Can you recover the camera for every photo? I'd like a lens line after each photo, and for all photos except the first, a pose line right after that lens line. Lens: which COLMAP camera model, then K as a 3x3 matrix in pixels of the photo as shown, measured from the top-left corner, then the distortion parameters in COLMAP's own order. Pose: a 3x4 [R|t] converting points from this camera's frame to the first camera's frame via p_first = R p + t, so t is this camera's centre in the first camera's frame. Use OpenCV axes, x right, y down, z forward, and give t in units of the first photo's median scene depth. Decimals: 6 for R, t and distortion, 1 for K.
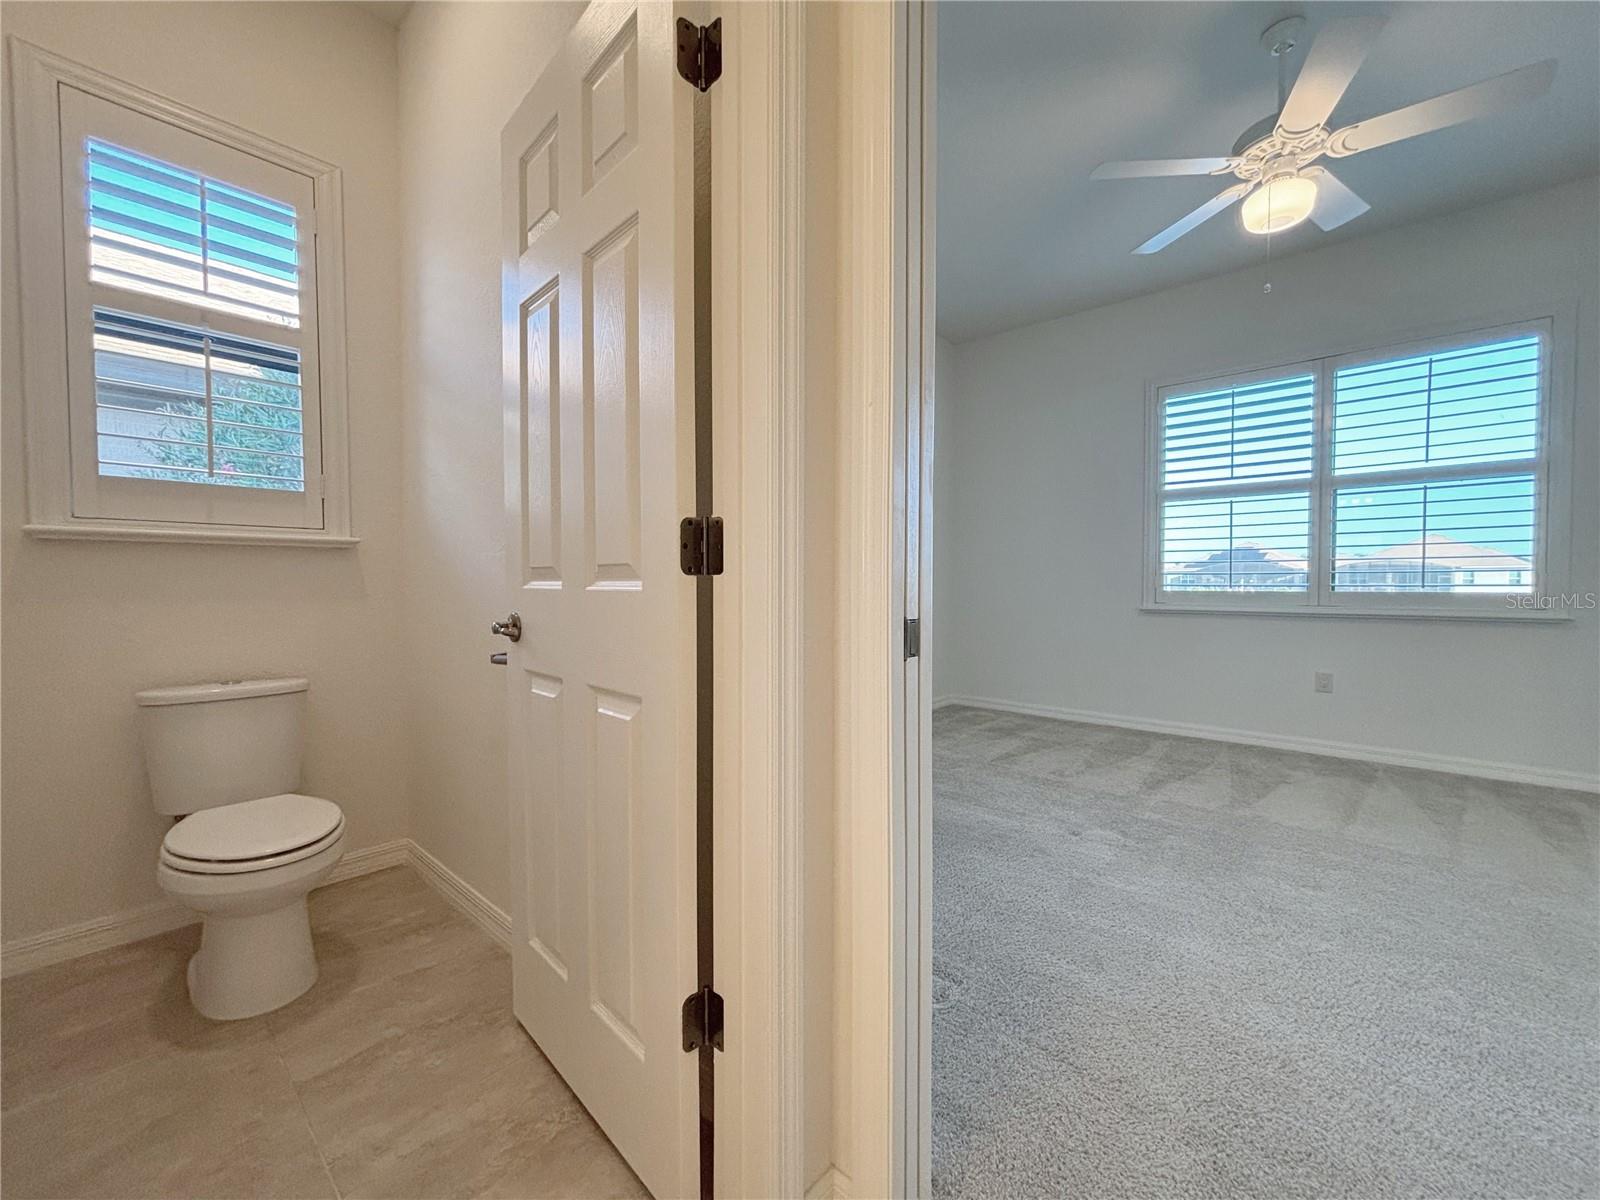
lens RADIAL K [[640.7, 0, 795.4], [0, 640.7, 602.8], [0, 0, 1]] dist [-0.001019, -0.000183]
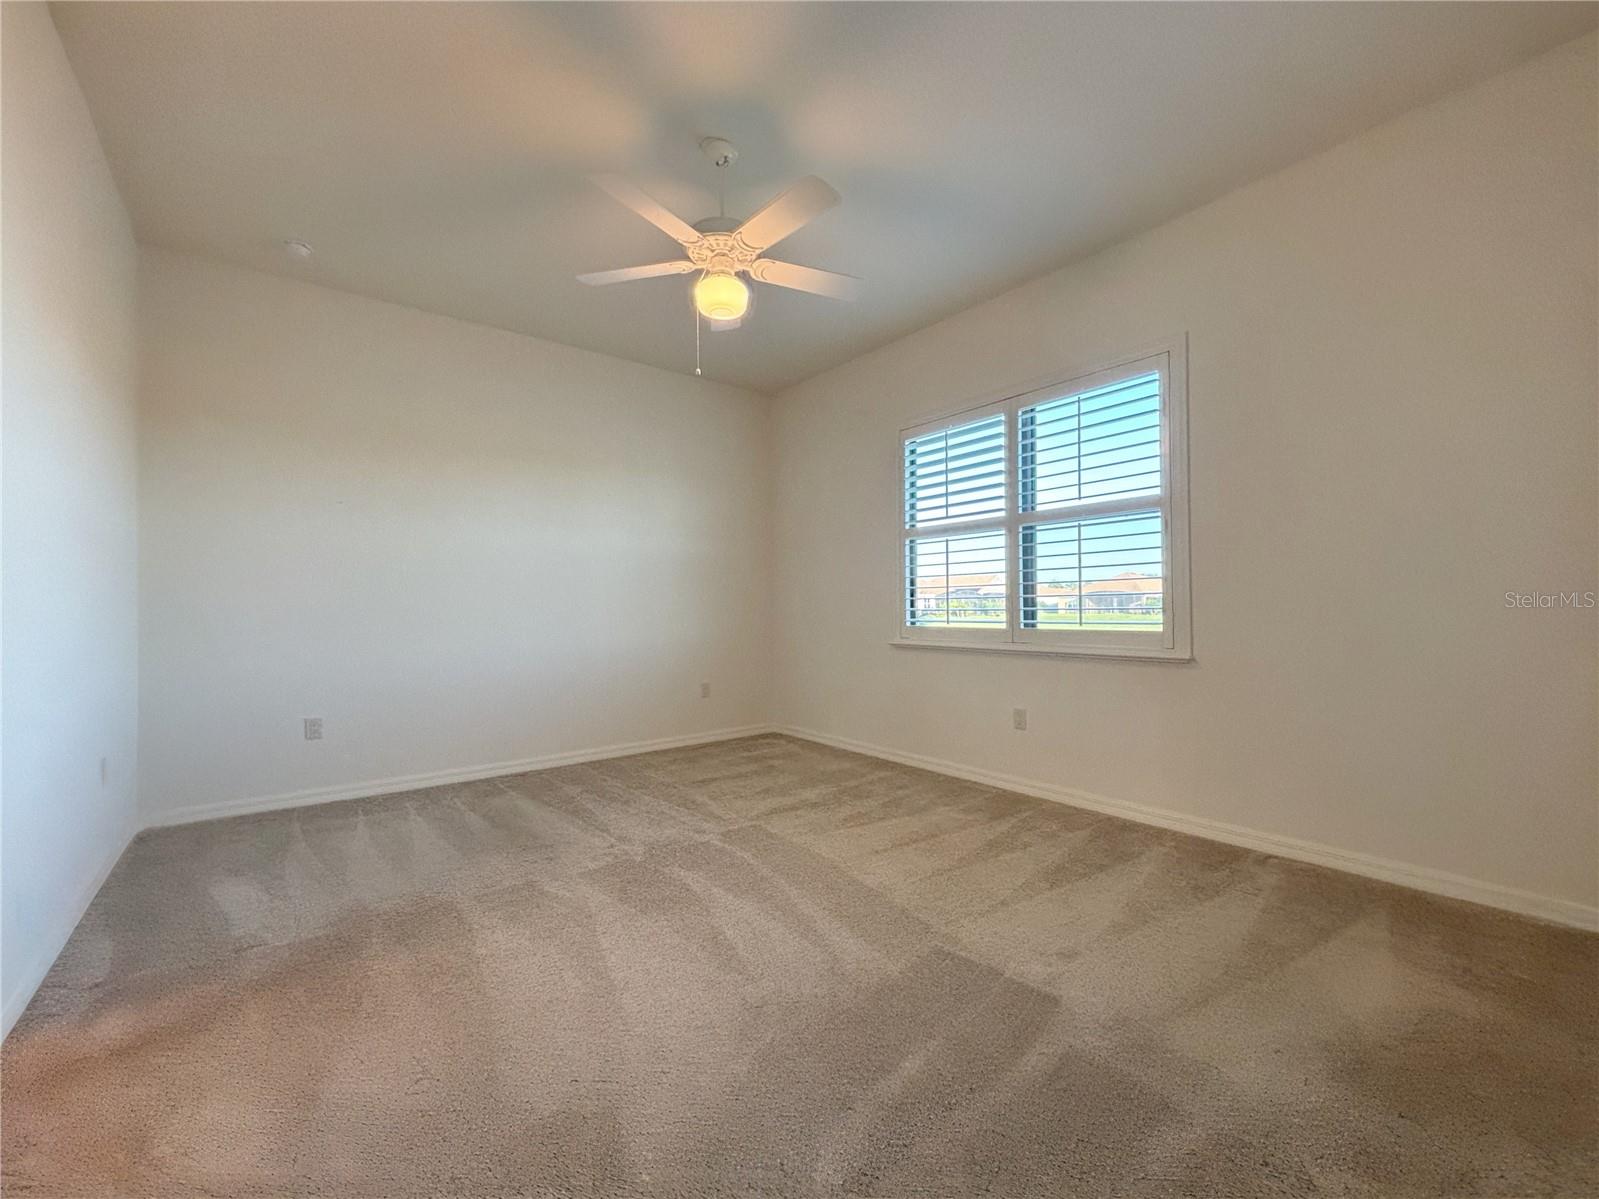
lens RADIAL K [[640.3, 0, 794.9], [0, 640.3, 602.3], [0, 0, 1]] dist [-0.001019, -0.000183]
pose [[0.984172, -0.006263, -0.177107, 0.724521], [-0.000844, 0.999198, -0.040026, -0.019661], [0.177216, 0.039542, 0.983377, -0.055324]]
